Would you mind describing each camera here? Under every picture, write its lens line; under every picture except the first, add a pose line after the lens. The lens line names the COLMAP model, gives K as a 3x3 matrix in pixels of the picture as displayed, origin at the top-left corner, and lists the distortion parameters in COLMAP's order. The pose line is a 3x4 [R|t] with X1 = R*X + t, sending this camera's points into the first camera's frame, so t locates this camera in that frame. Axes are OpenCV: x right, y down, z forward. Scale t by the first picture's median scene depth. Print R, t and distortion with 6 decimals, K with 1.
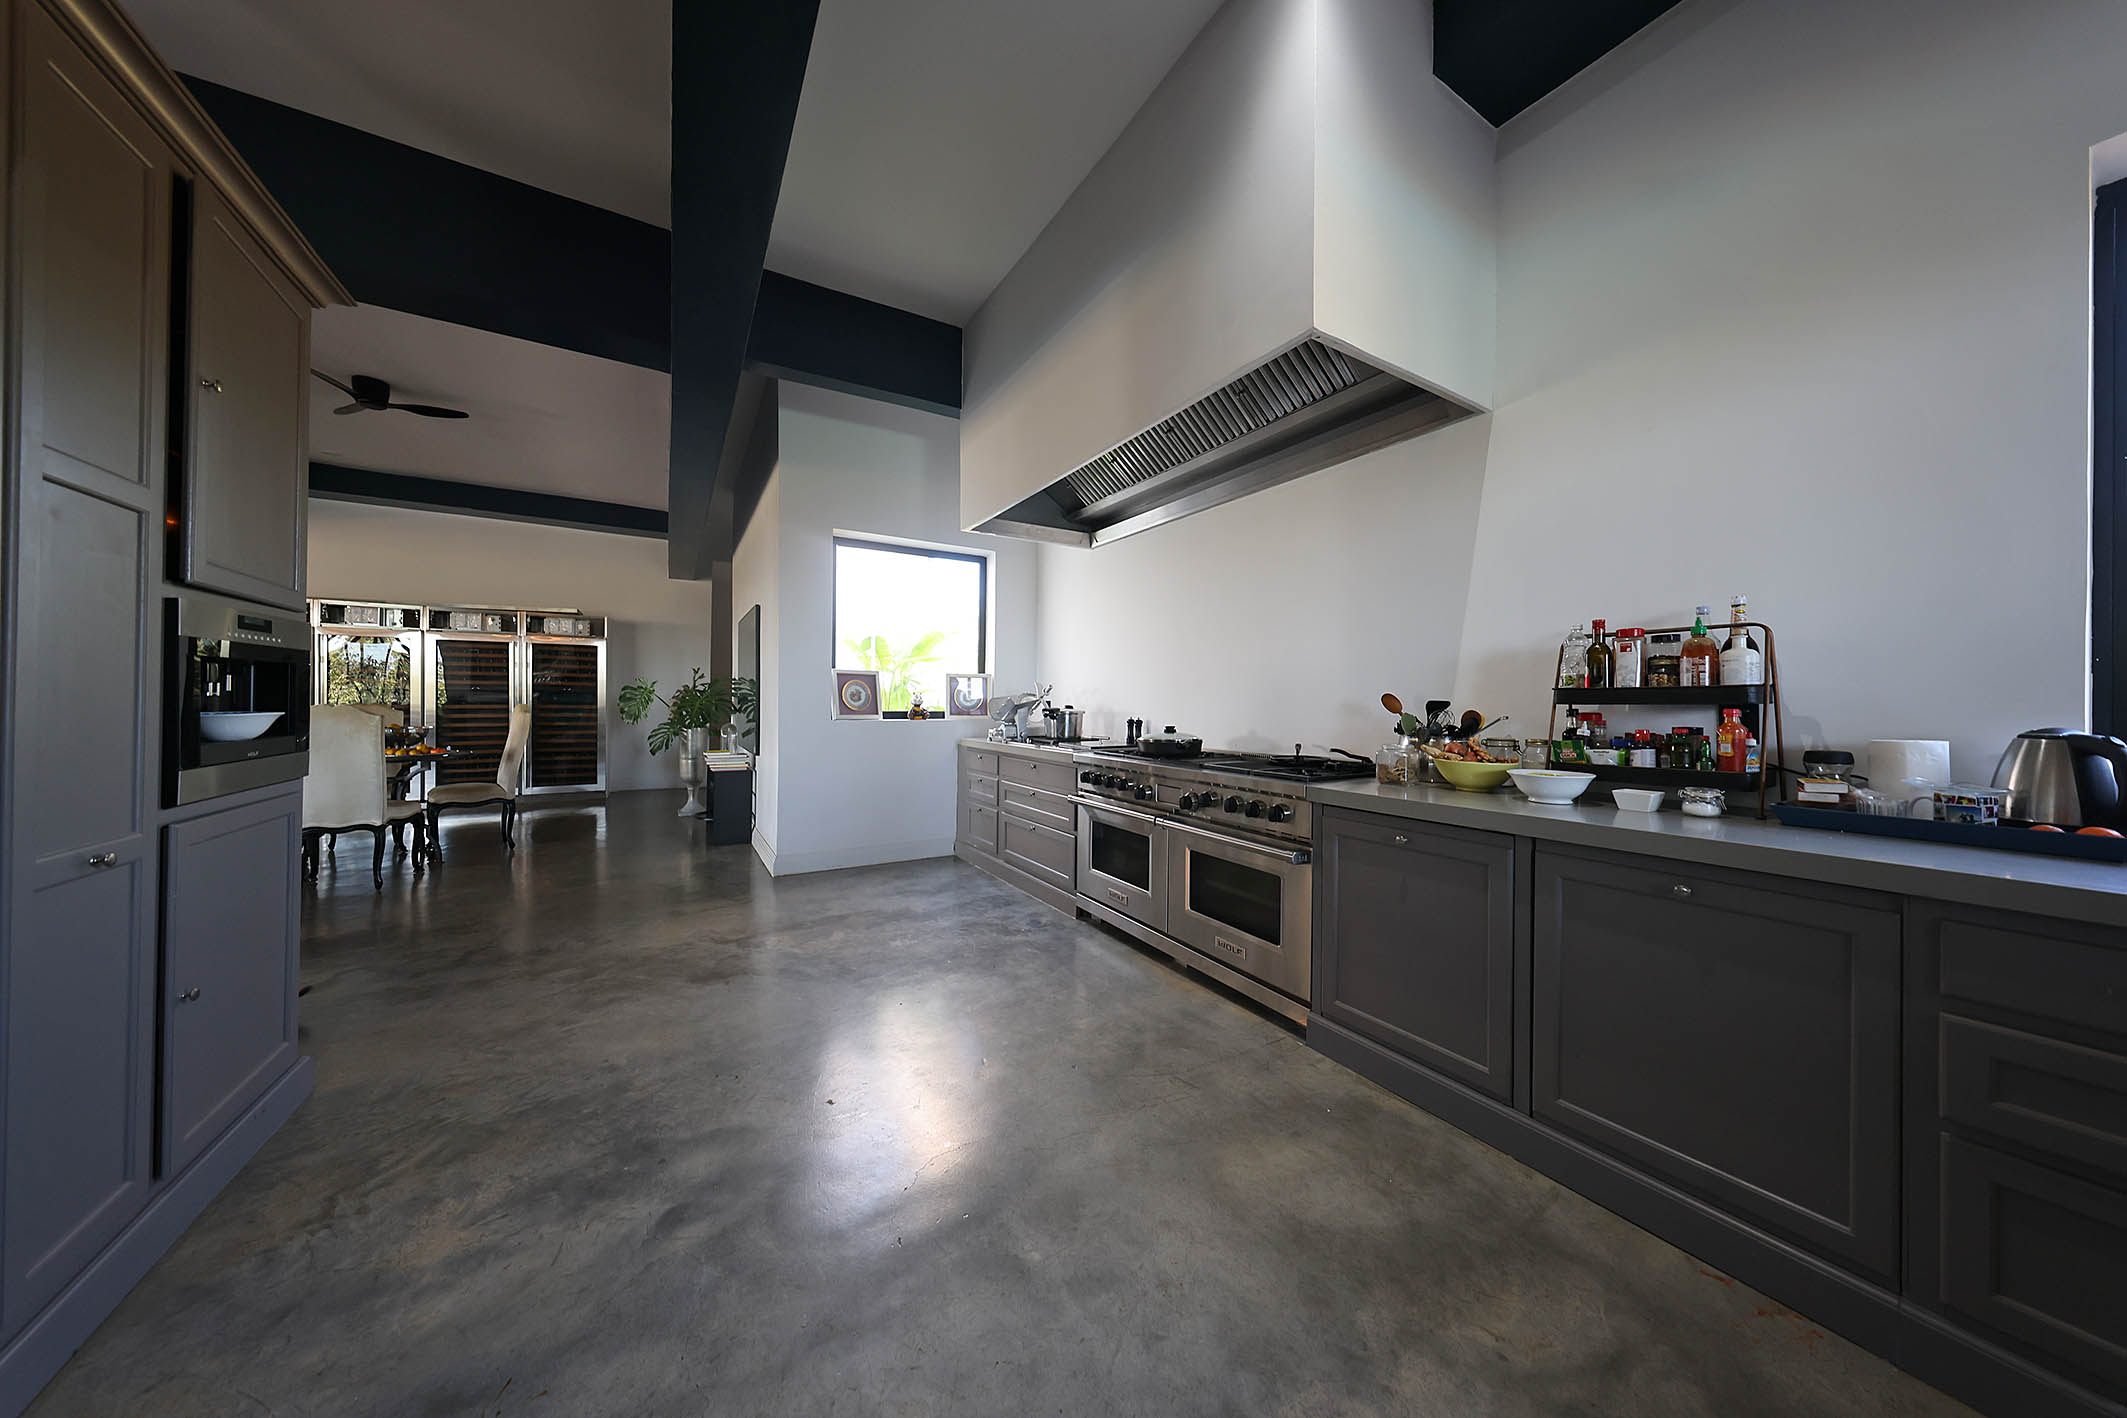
lens RADIAL K [[657.7, 0, 1061.5], [0, 657.7, 703.2], [0, 0, 1]] dist [0.005855, -0.000361]
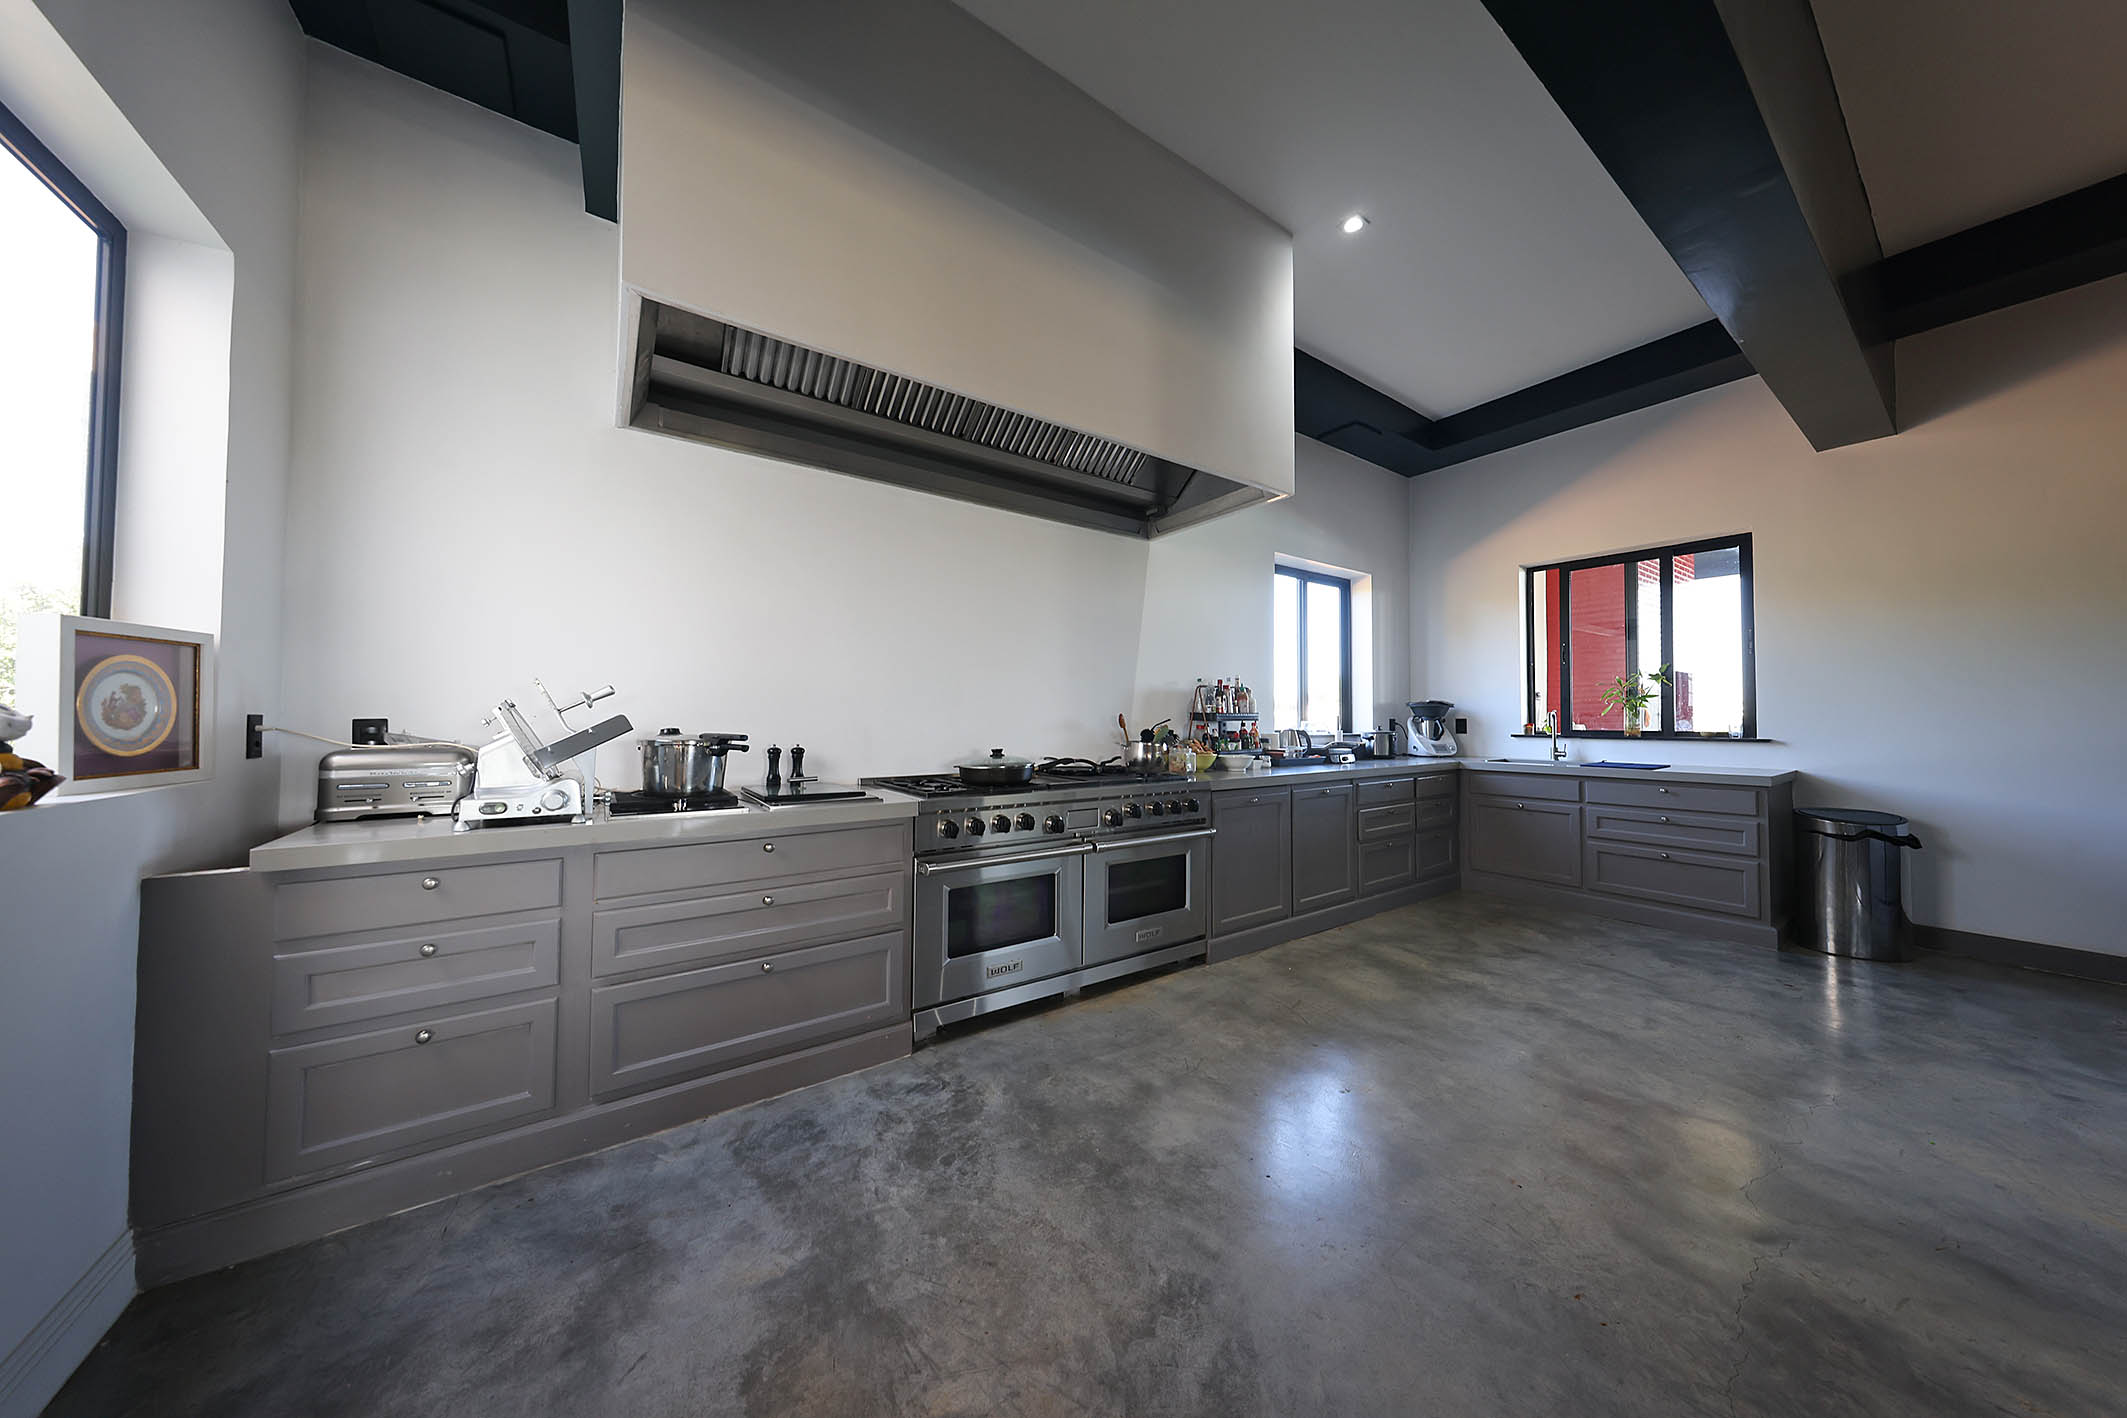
lens RADIAL K [[657.7, 0, 1062.2], [0, 657.7, 710.0], [0, 0, 1]] dist [0.005855, -0.000361]
pose [[-0.070319, 0.007505, 0.997496, -0.649703], [-0.003868, 0.999962, -0.007796, -0.009999], [-0.997517, -0.004407, -0.070287, 0.904227]]
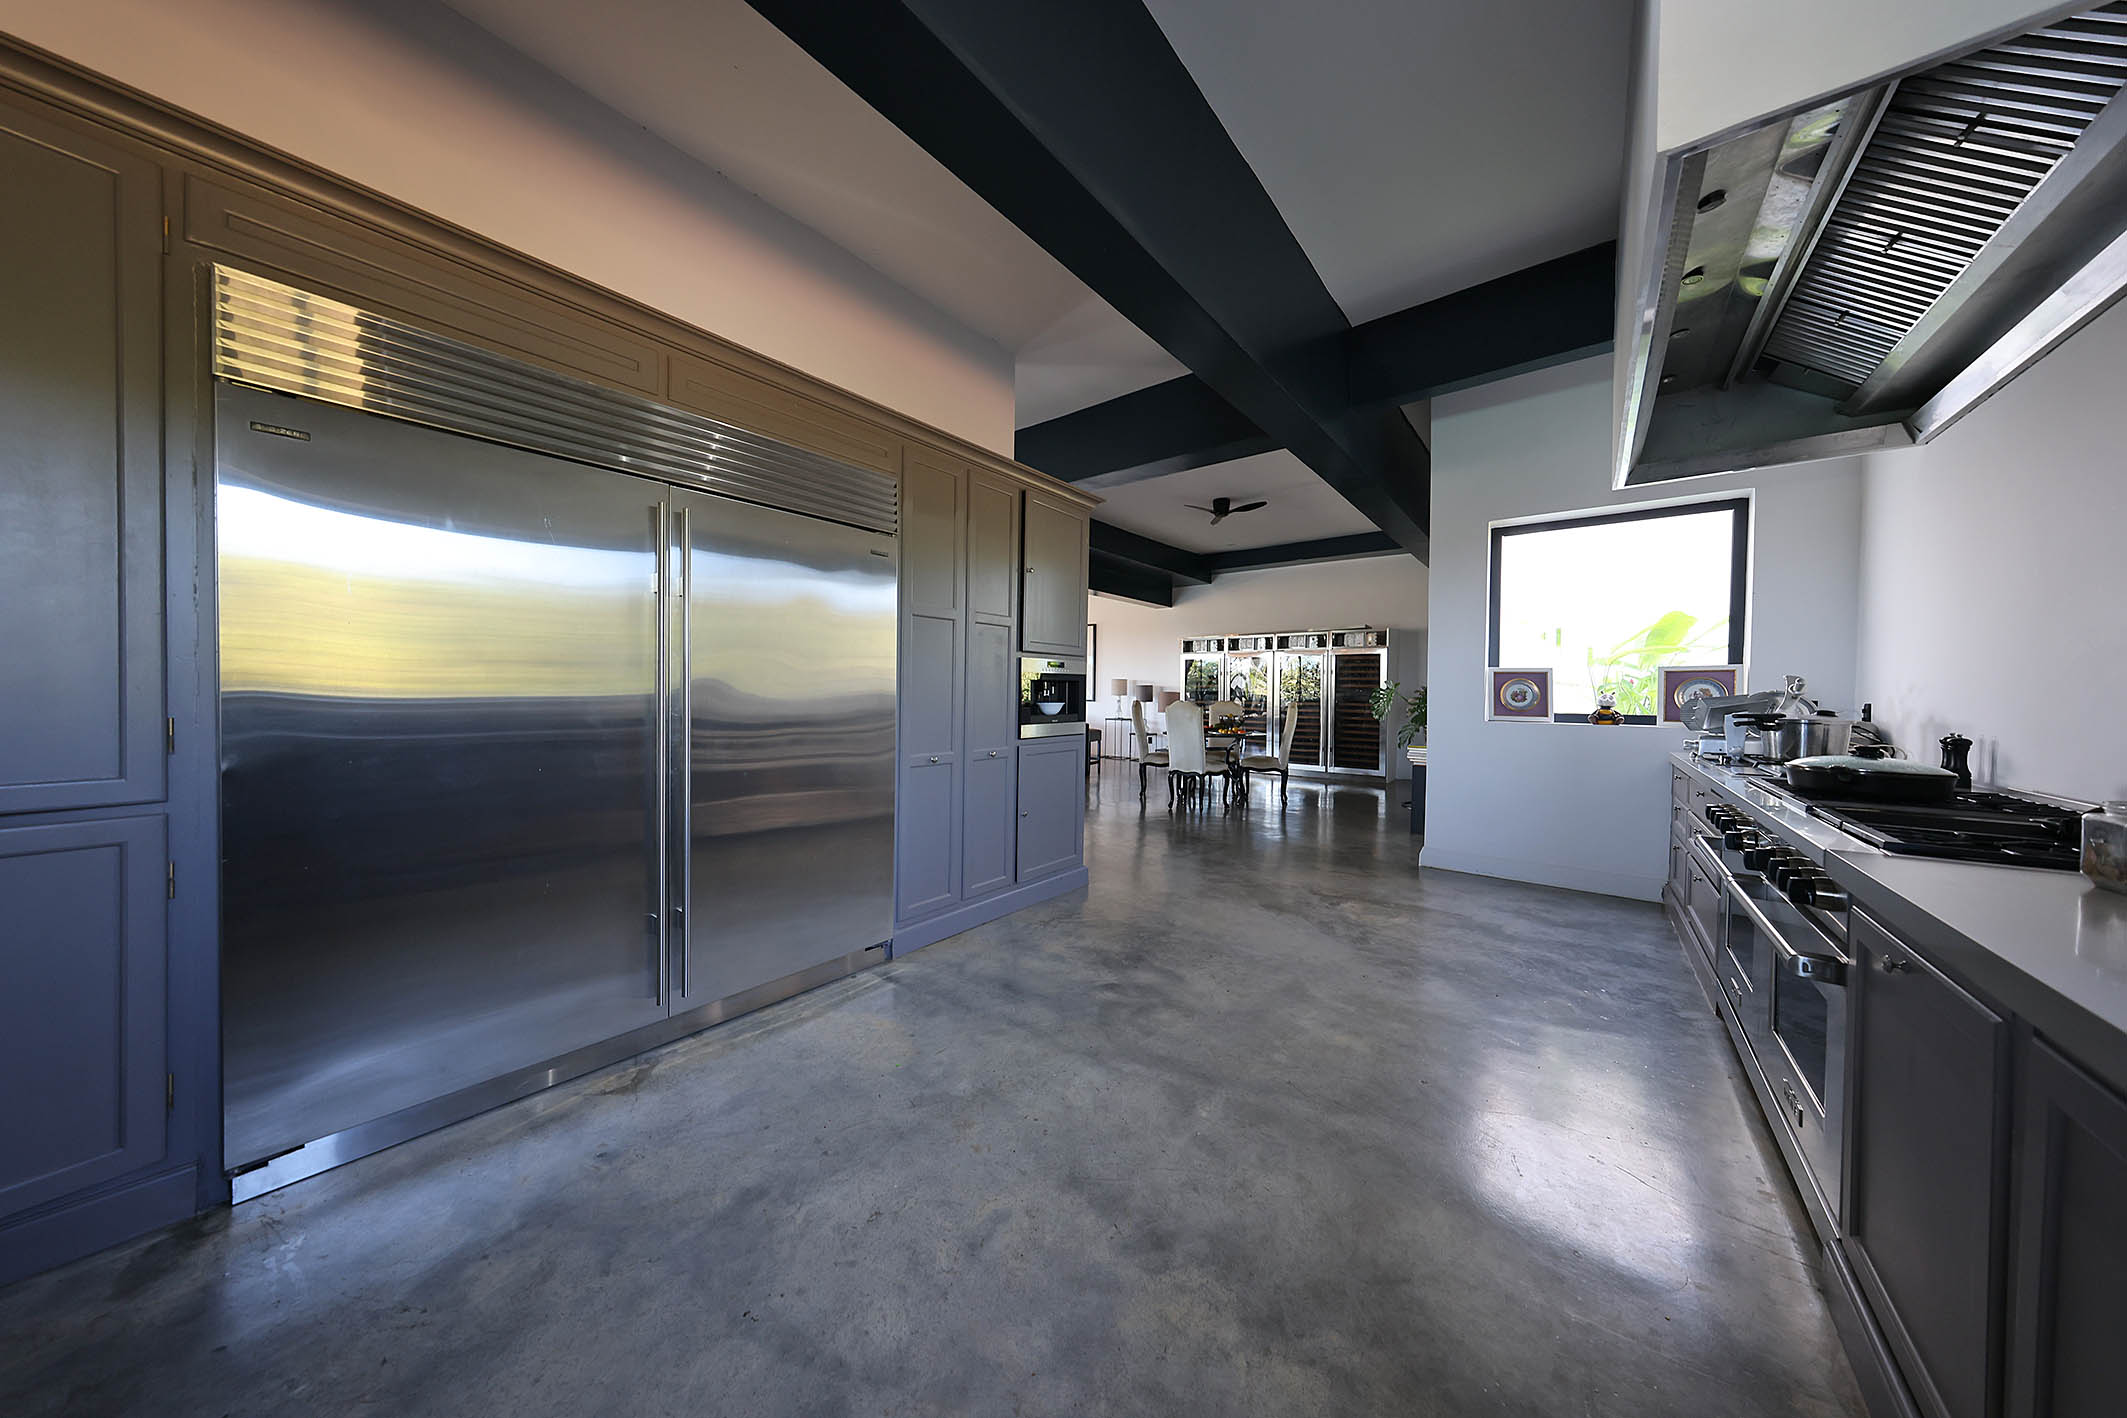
lens RADIAL K [[657.7, 0, 1064.6], [0, 657.7, 707.4], [0, 0, 1]] dist [0.005855, -0.000361]
pose [[0.357449, 0.015865, -0.933798, 0.428838], [-0.011069, 0.999857, 0.012750, 0.000233], [0.933867, 0.005778, 0.357573, 0.100217]]
